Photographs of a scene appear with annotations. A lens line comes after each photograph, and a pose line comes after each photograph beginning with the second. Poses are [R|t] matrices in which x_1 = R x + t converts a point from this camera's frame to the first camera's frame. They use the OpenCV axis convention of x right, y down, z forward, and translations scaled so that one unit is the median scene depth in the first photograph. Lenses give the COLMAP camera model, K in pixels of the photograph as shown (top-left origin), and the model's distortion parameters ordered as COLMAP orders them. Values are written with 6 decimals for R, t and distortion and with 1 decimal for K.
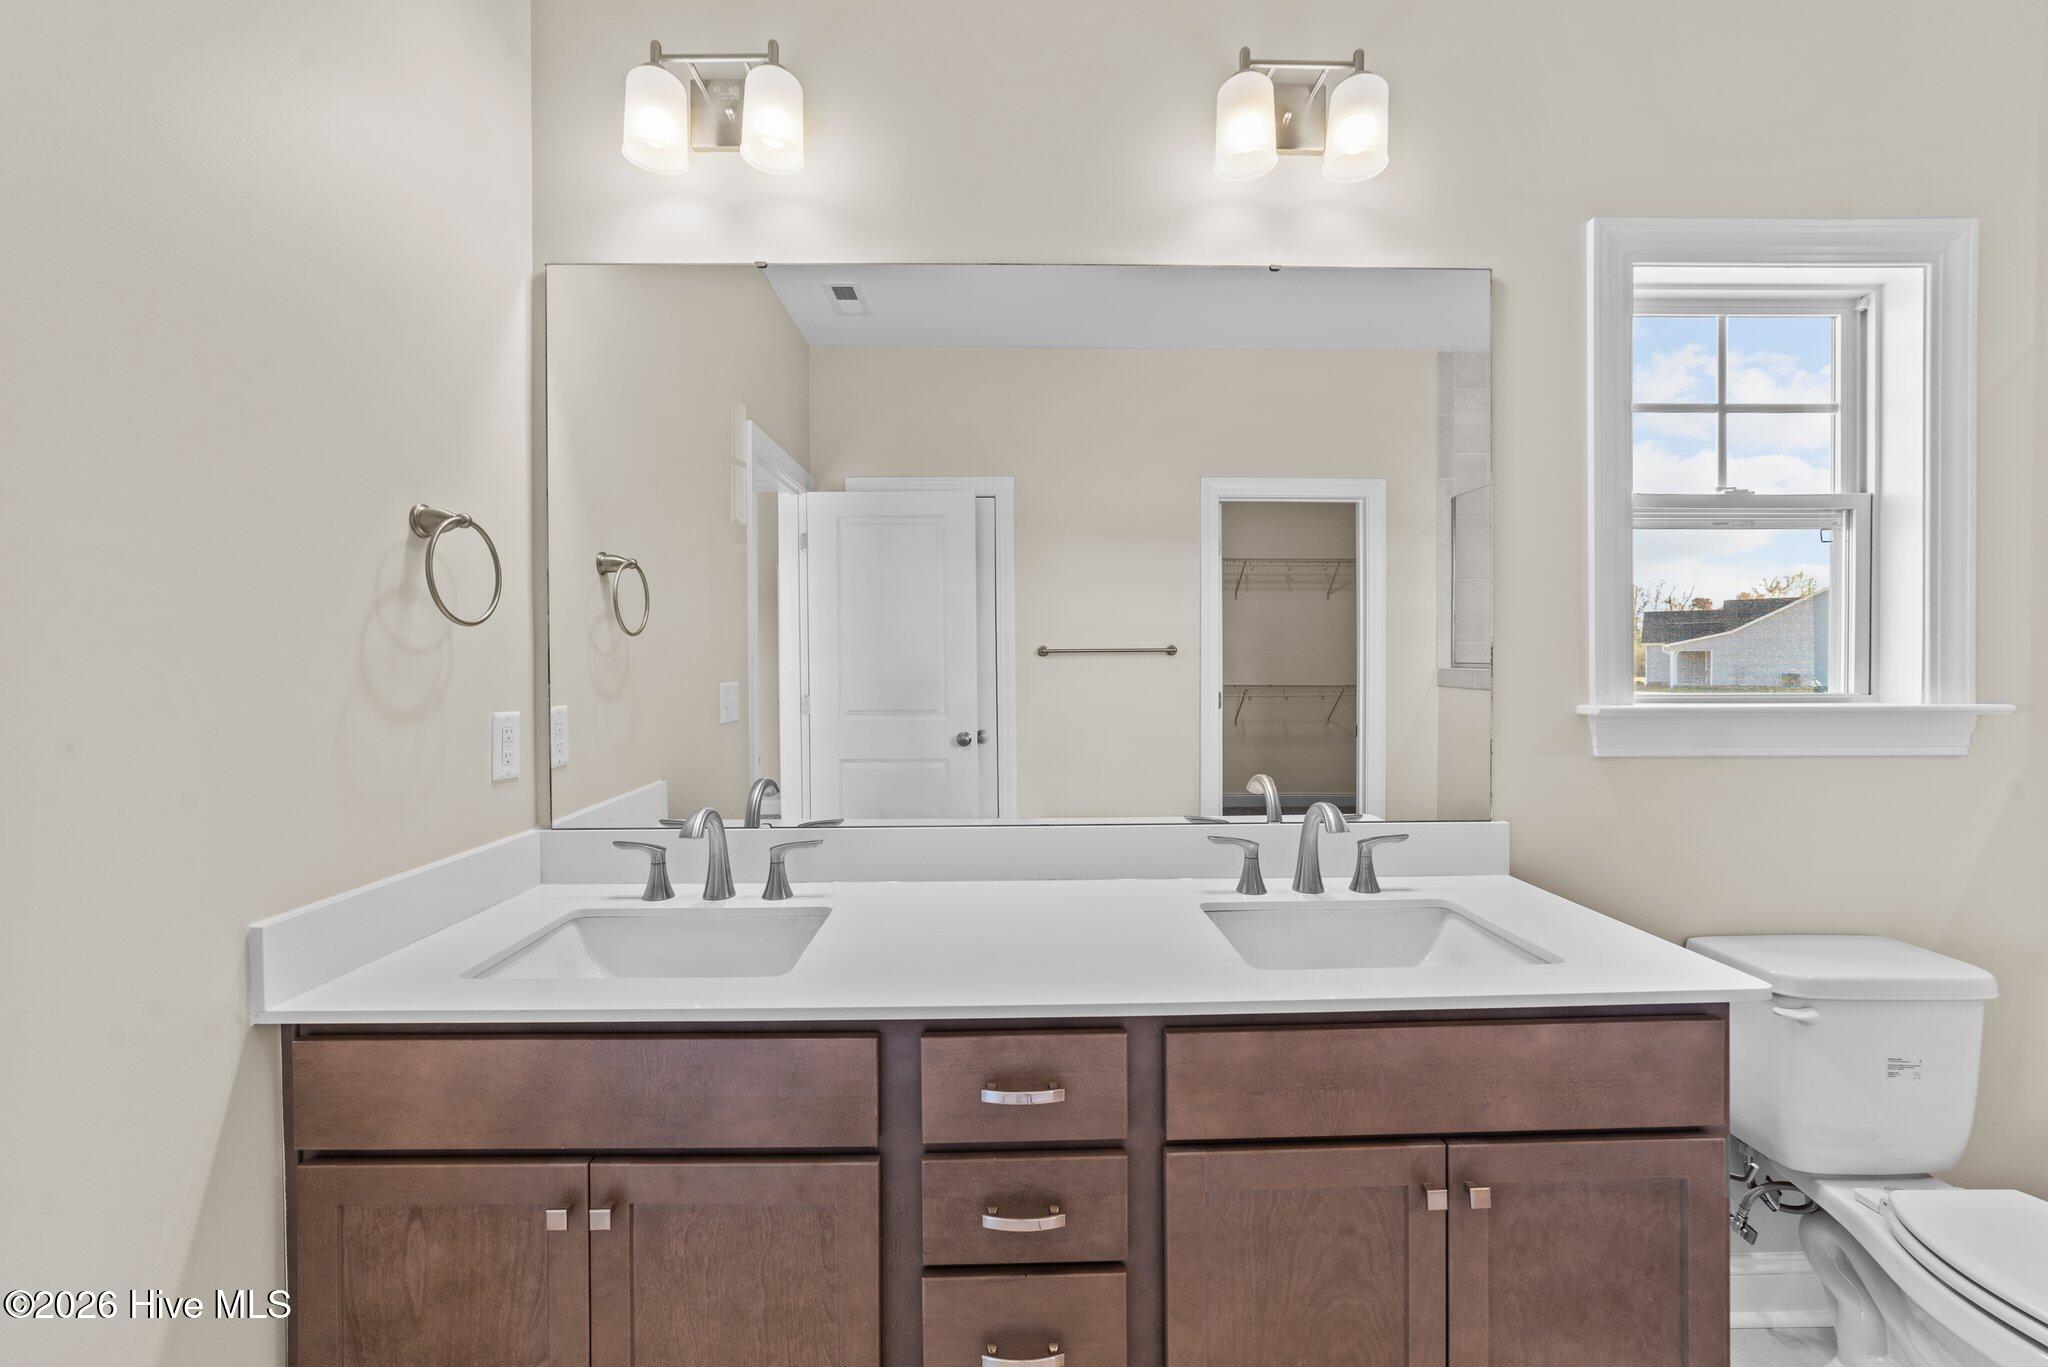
lens RADIAL K [[820.2, 0, 1023.0], [0, 820.2, 669.7], [0, 0, 1]] dist [-0.008966, 0.002704]
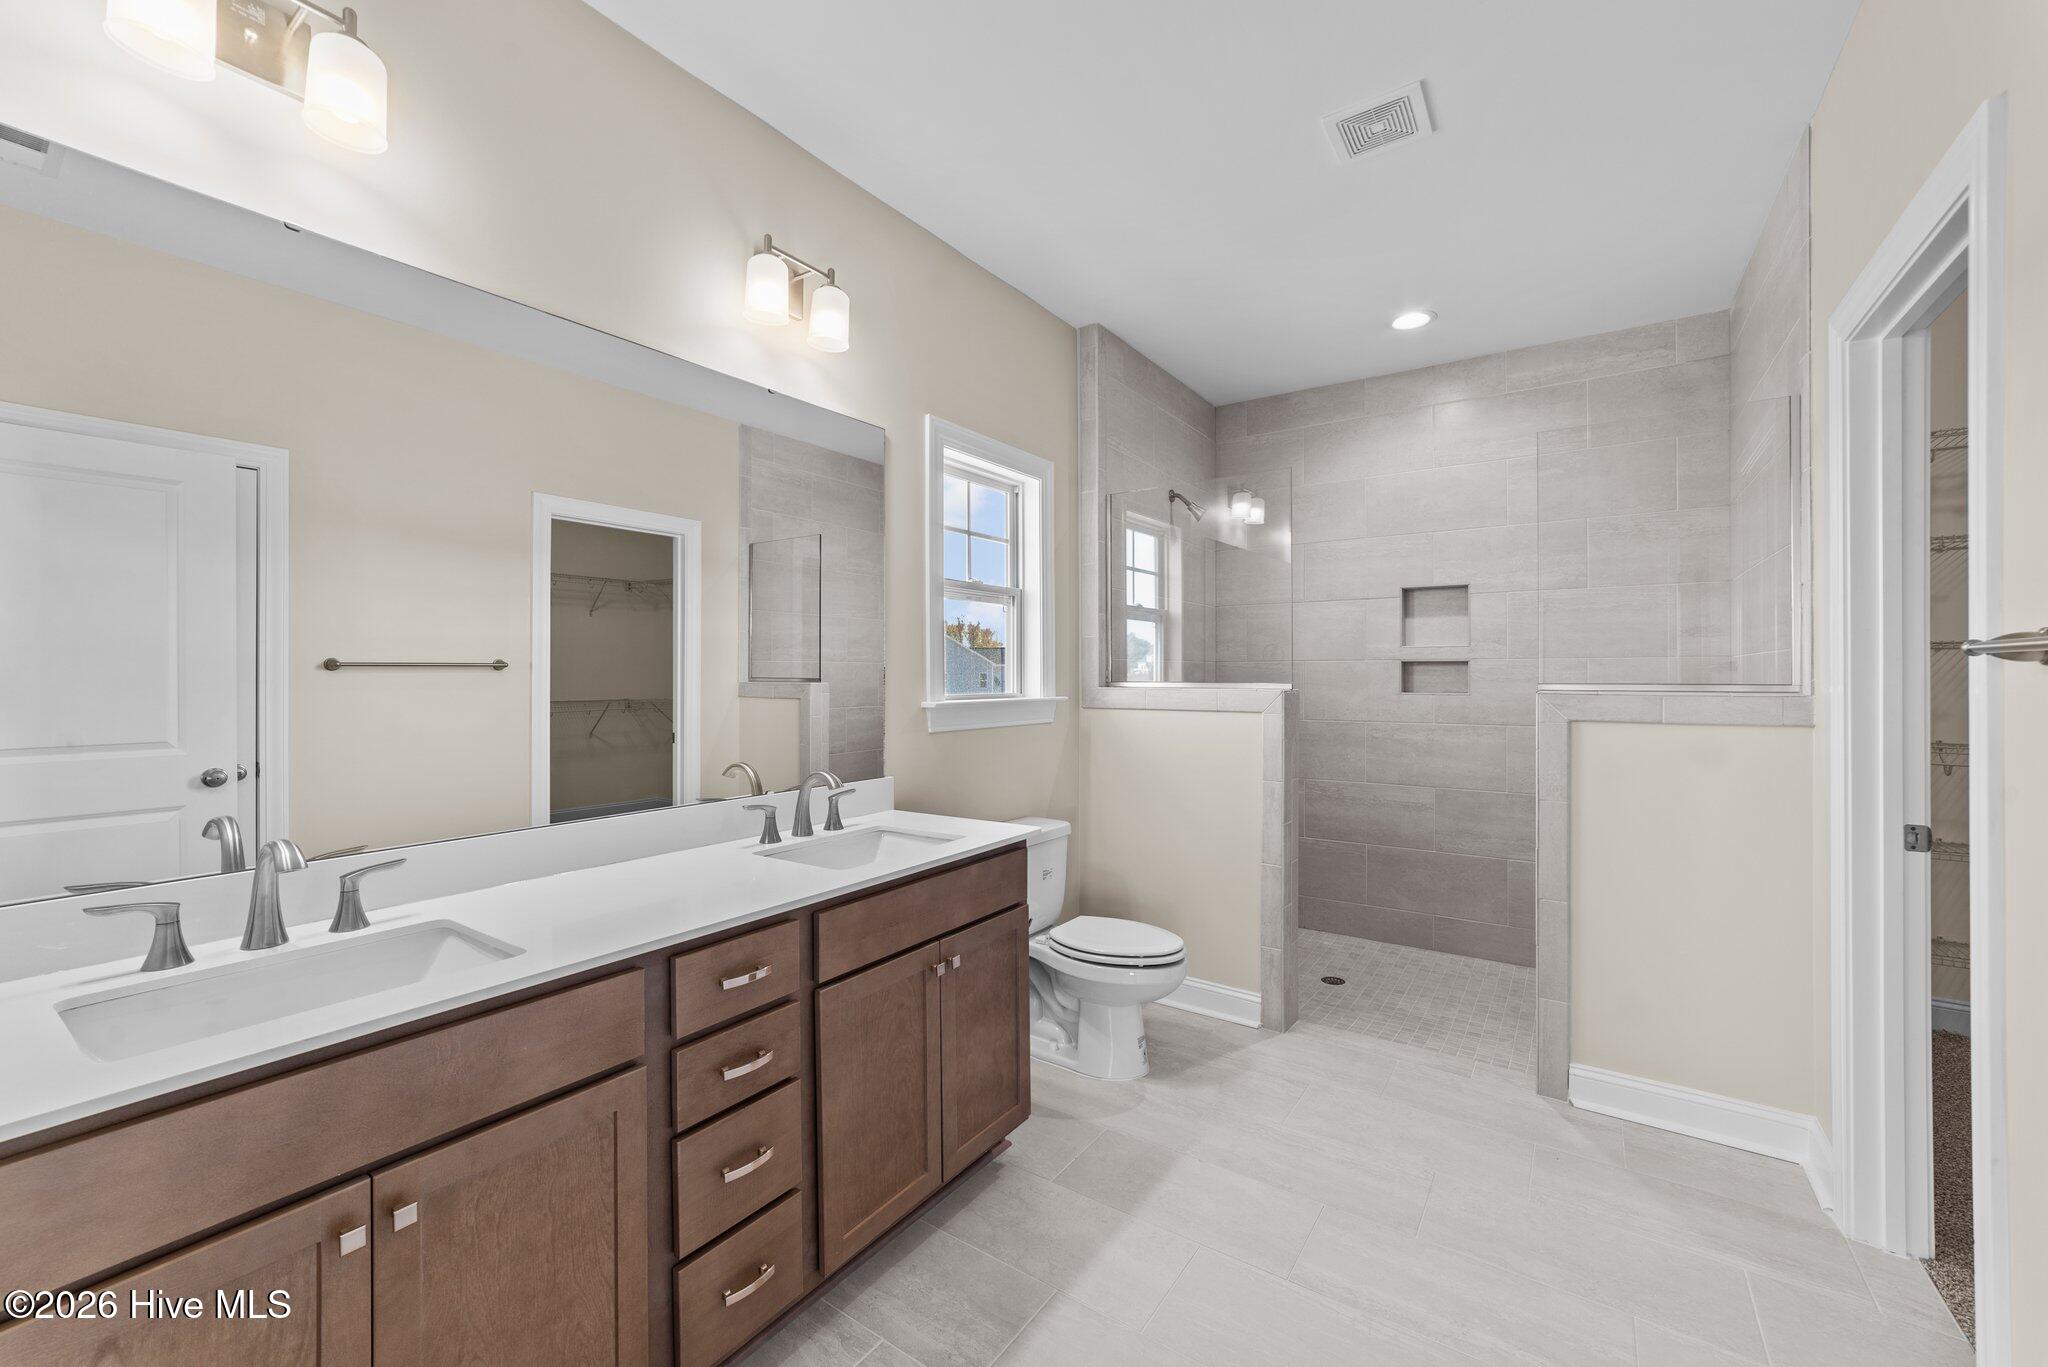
lens RADIAL K [[820.2, 0, 1027.5], [0, 820.2, 675.8], [0, 0, 1]] dist [-0.008966, 0.002704]
pose [[0.583385, 0.000741, 0.812196, -0.584052], [0.009716, 0.999922, -0.007891, 0.006162], [-0.812138, 0.012495, 0.583332, -0.158103]]
